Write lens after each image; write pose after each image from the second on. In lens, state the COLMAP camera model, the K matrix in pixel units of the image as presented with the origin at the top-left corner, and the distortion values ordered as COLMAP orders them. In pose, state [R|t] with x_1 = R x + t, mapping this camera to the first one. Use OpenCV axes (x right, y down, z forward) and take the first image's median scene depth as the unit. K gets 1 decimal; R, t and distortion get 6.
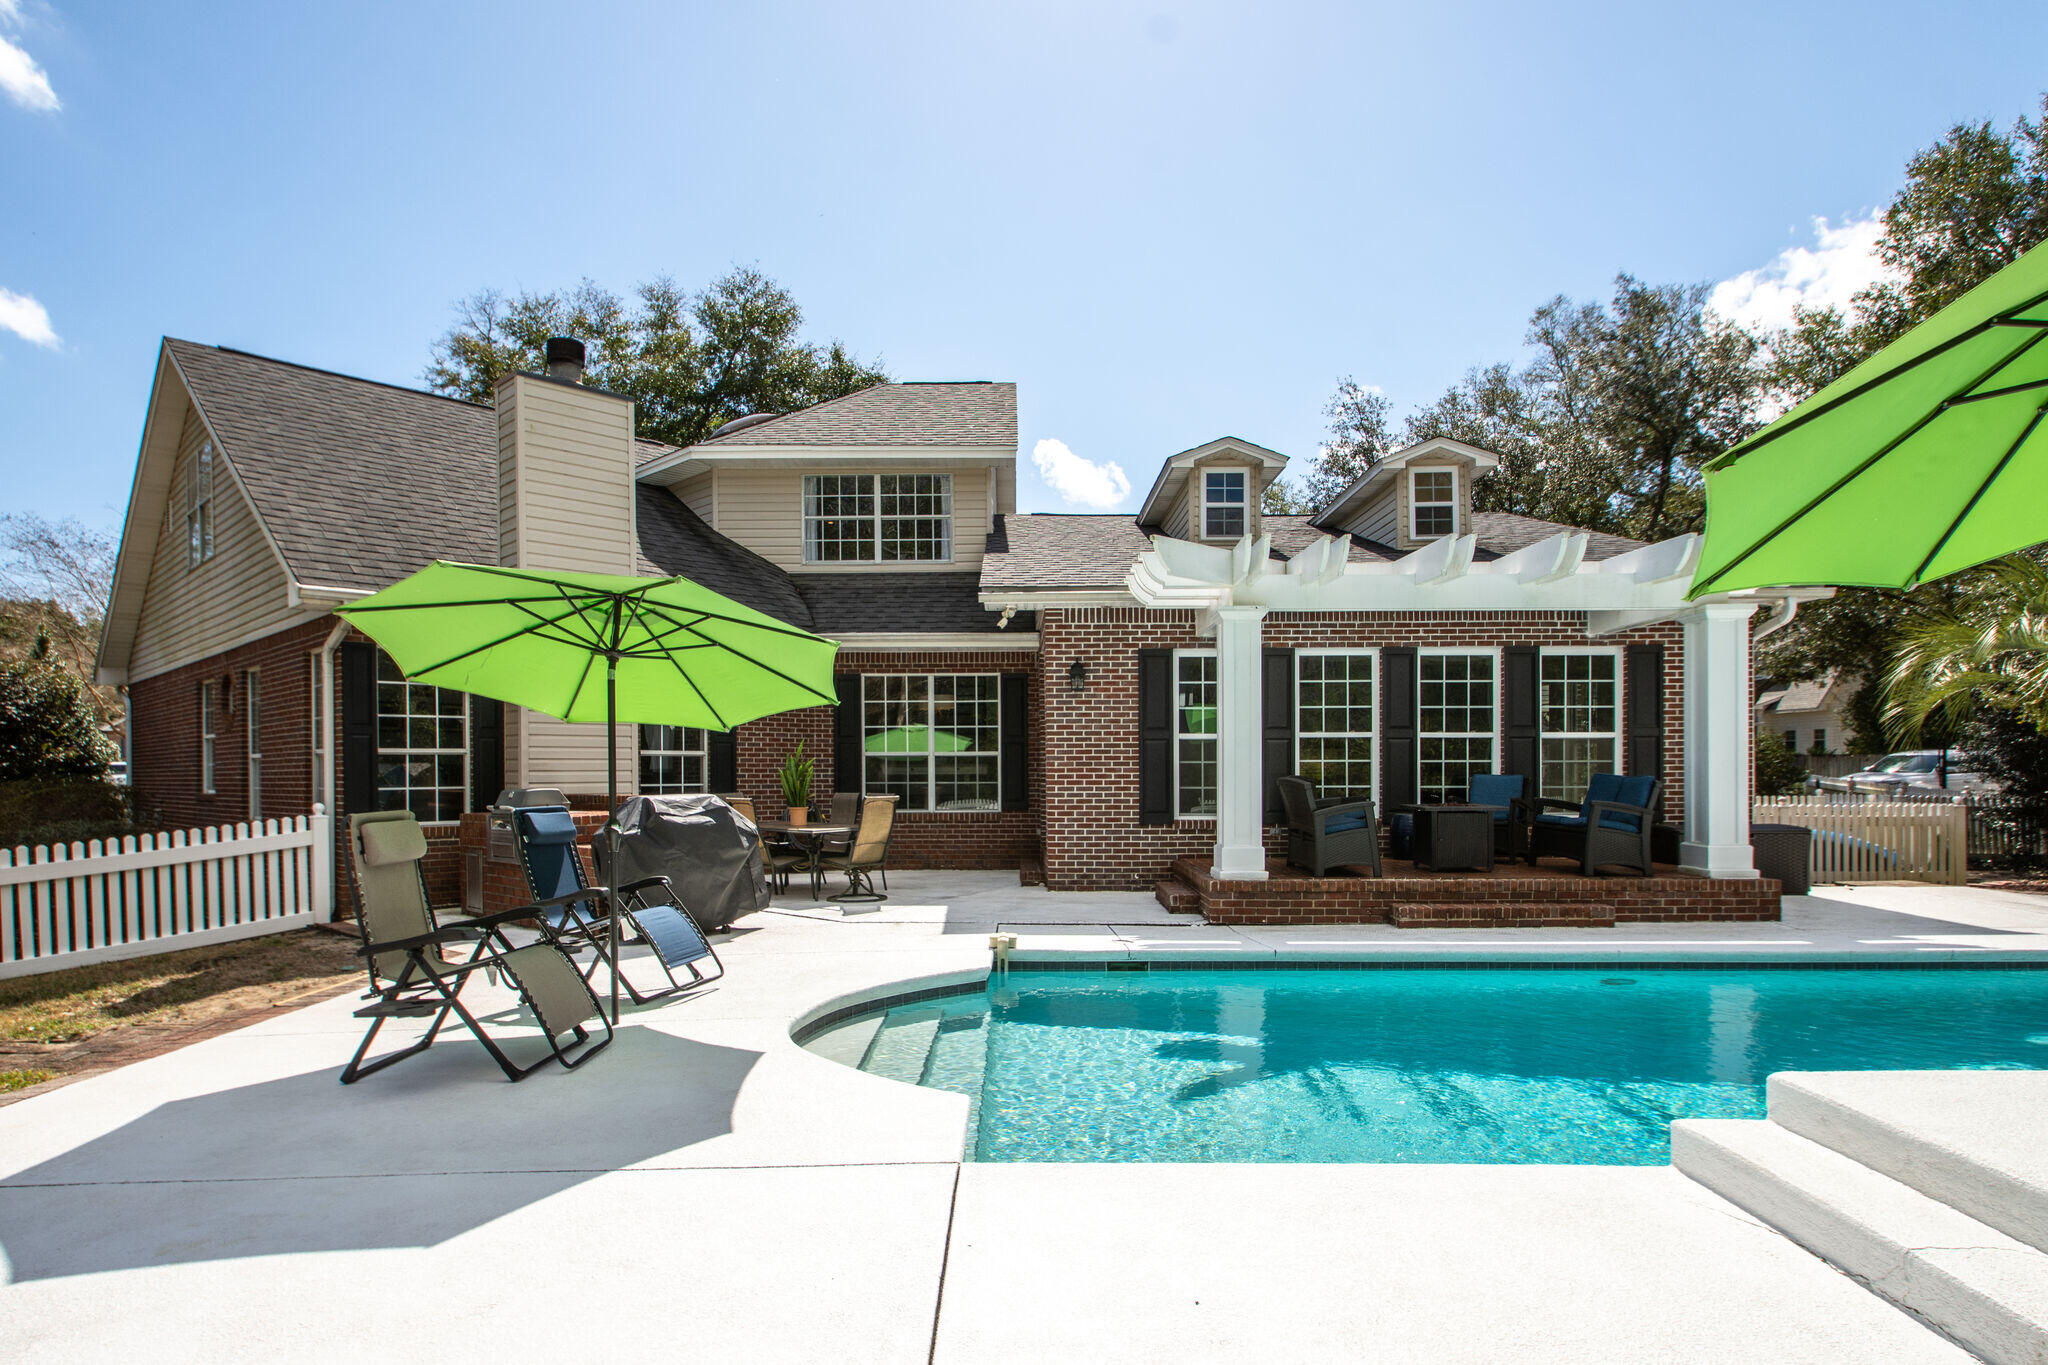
lens RADIAL K [[1154.9, 0, 1022.4], [0, 1154.9, 773.8], [0, 0, 1]] dist [0.002939, 0.000792]
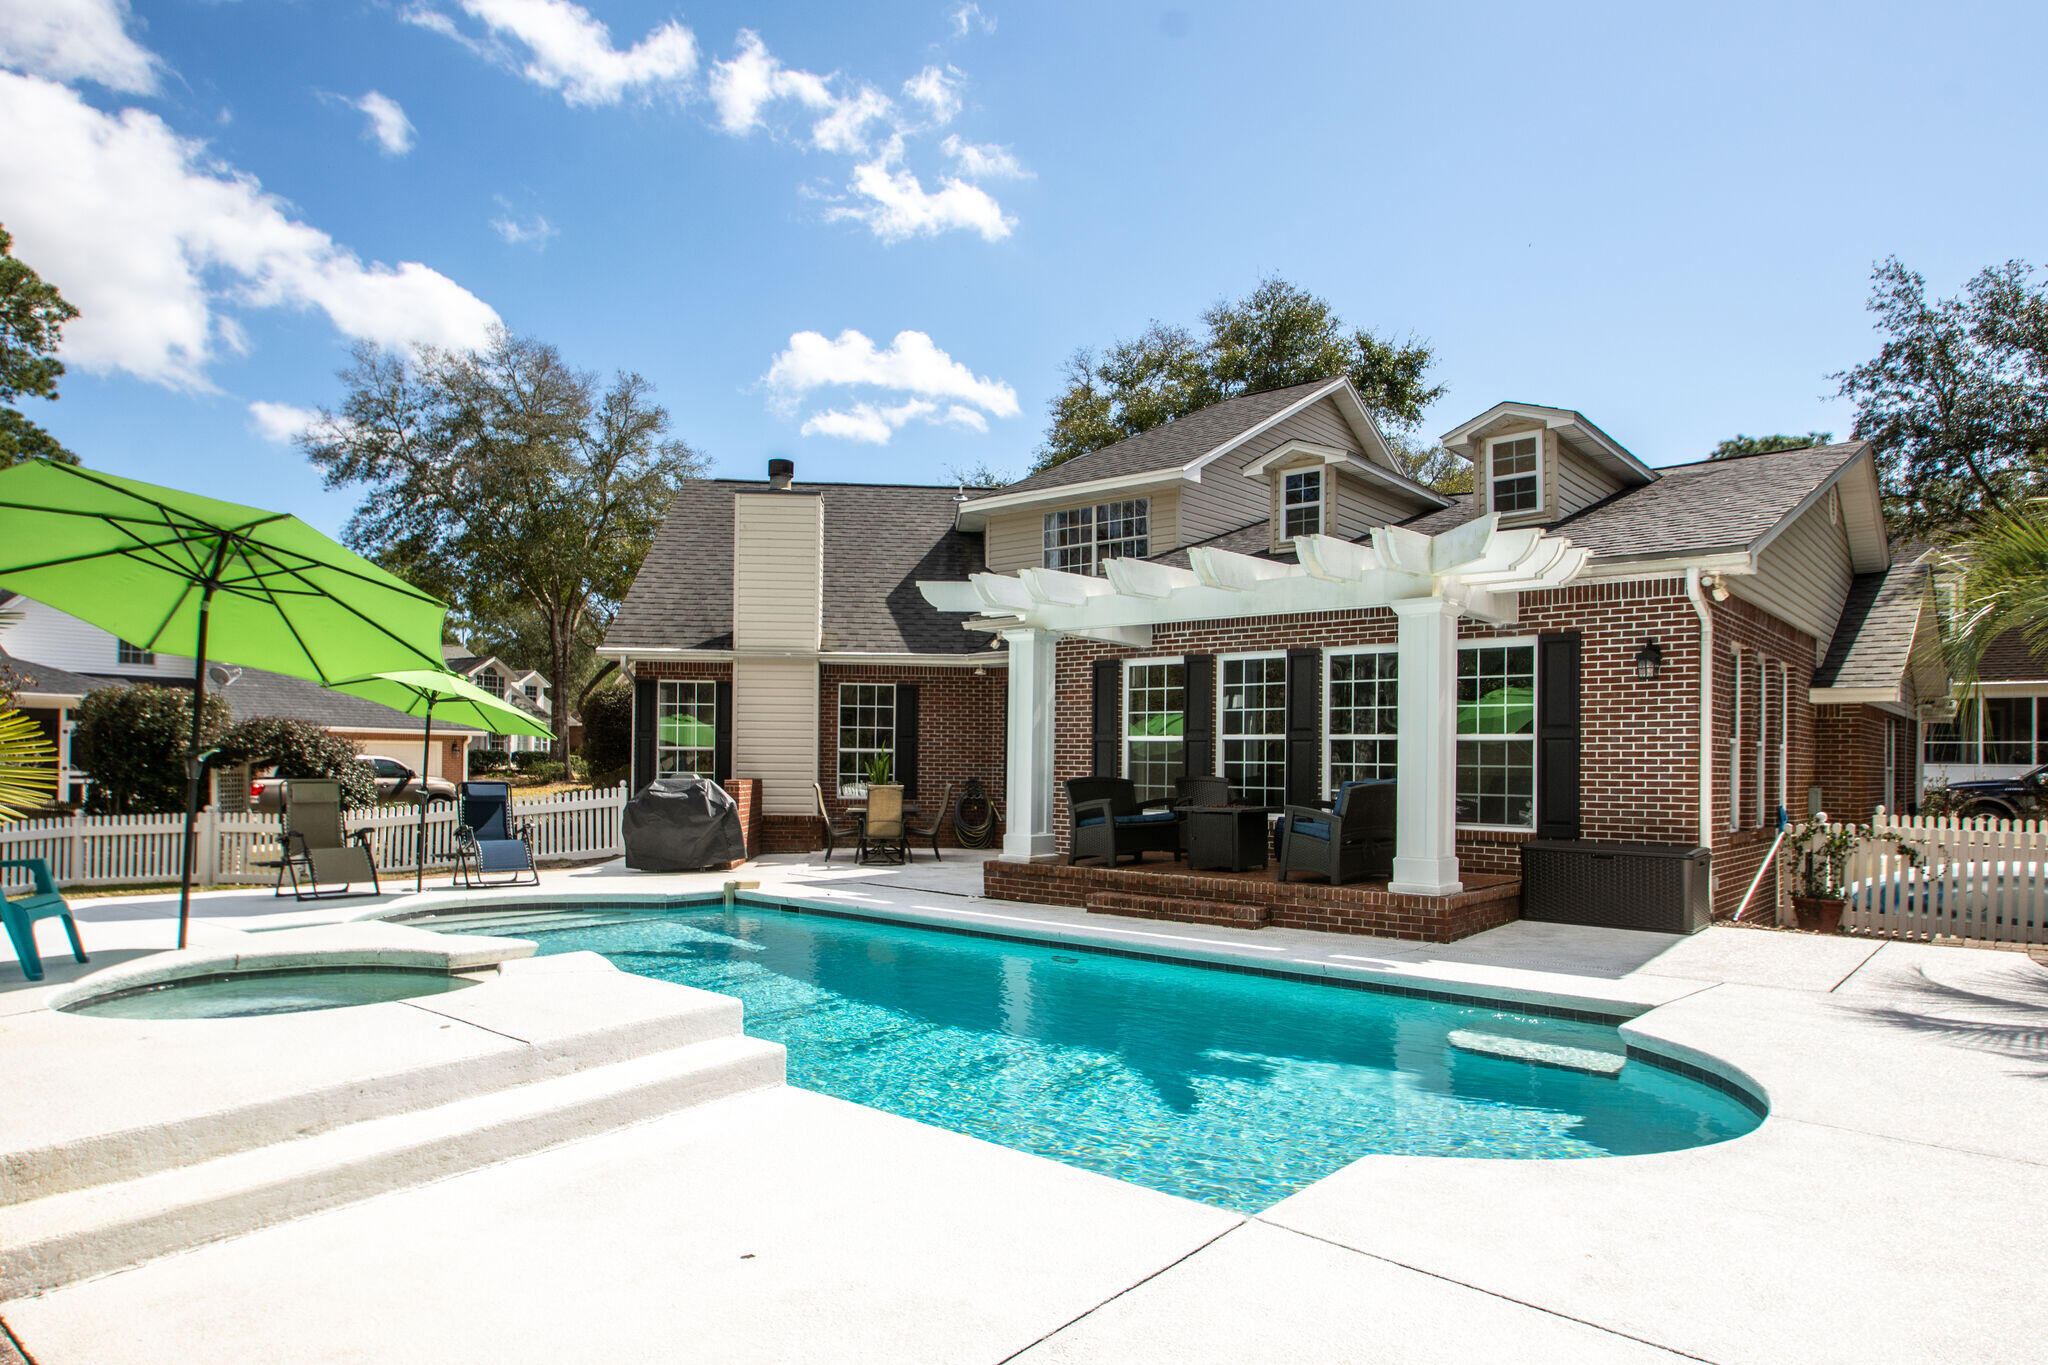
lens RADIAL K [[1264.7, 0, 1015.5], [0, 1264.7, 747.7], [0, 0, 1]] dist [-0.001790, -0.001906]
pose [[0.759695, 0.004879, -0.650262, 0.876236], [-0.017198, 0.999773, -0.012590, -0.007028], [0.650053, 0.020747, 0.759606, 0.018473]]
